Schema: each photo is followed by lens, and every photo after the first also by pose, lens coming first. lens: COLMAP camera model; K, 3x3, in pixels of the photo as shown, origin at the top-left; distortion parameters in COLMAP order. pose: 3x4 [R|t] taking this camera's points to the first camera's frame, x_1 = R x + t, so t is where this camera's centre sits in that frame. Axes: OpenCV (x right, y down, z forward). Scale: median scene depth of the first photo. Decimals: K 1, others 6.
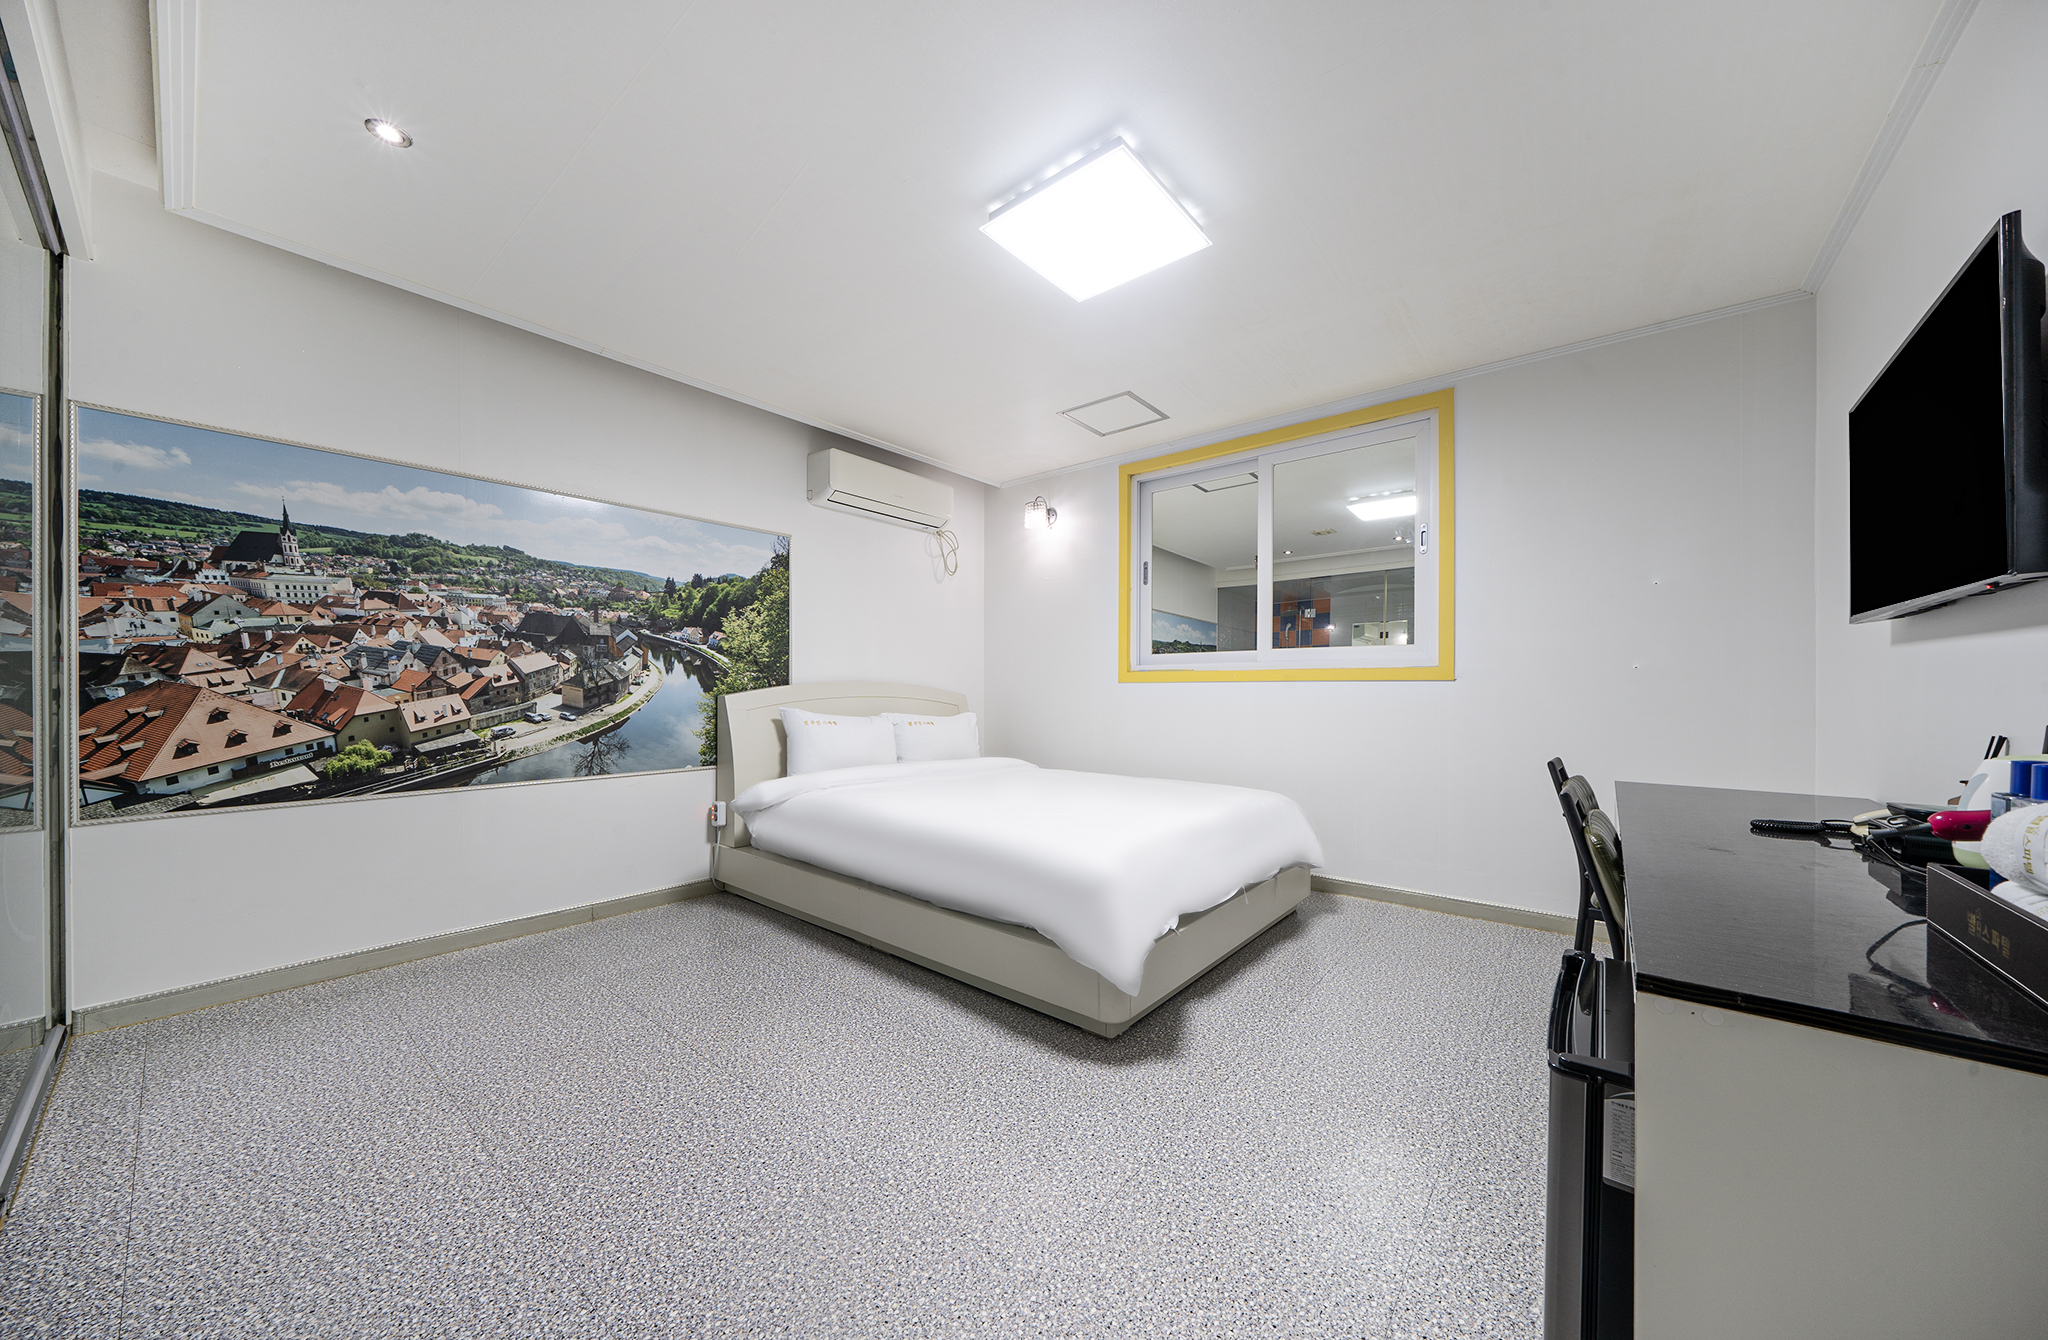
lens RADIAL K [[681.3, 0, 1022.5], [0, 681.3, 691.7], [0, 0, 1]] dist [-0.000492, -0.000089]
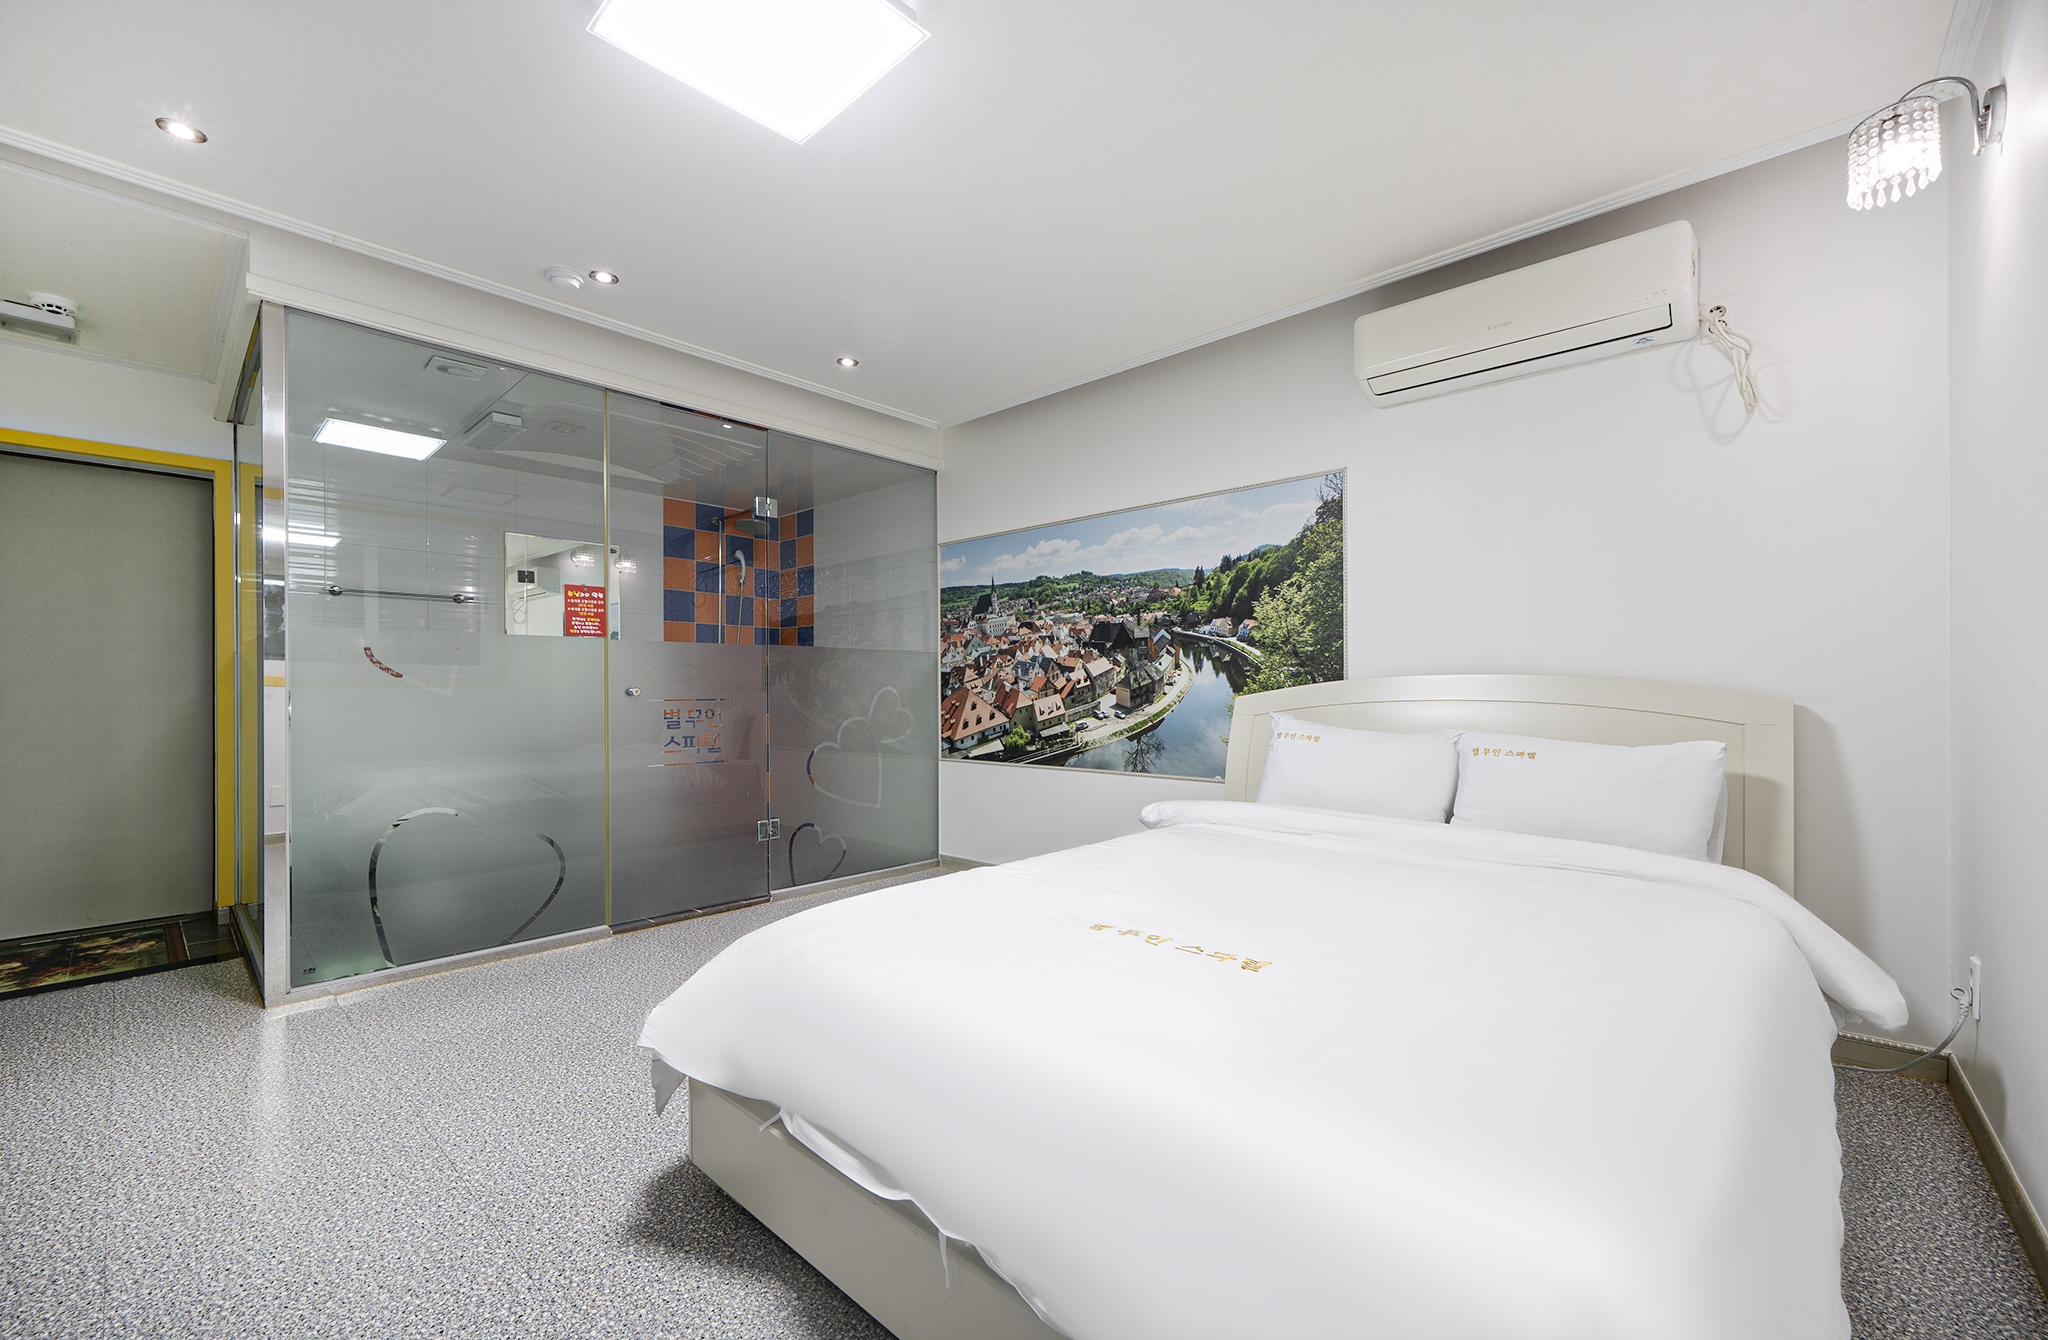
lens RADIAL K [[825.7, 0, 1037.9], [0, 825.7, 677.6], [0, 0, 1]] dist [-0.000194, -0.000048]
pose [[-0.033917, -0.008936, -0.999385, 0.666724], [0.007559, 0.999929, -0.009197, -0.012181], [0.999396, -0.007866, -0.033847, 0.923884]]
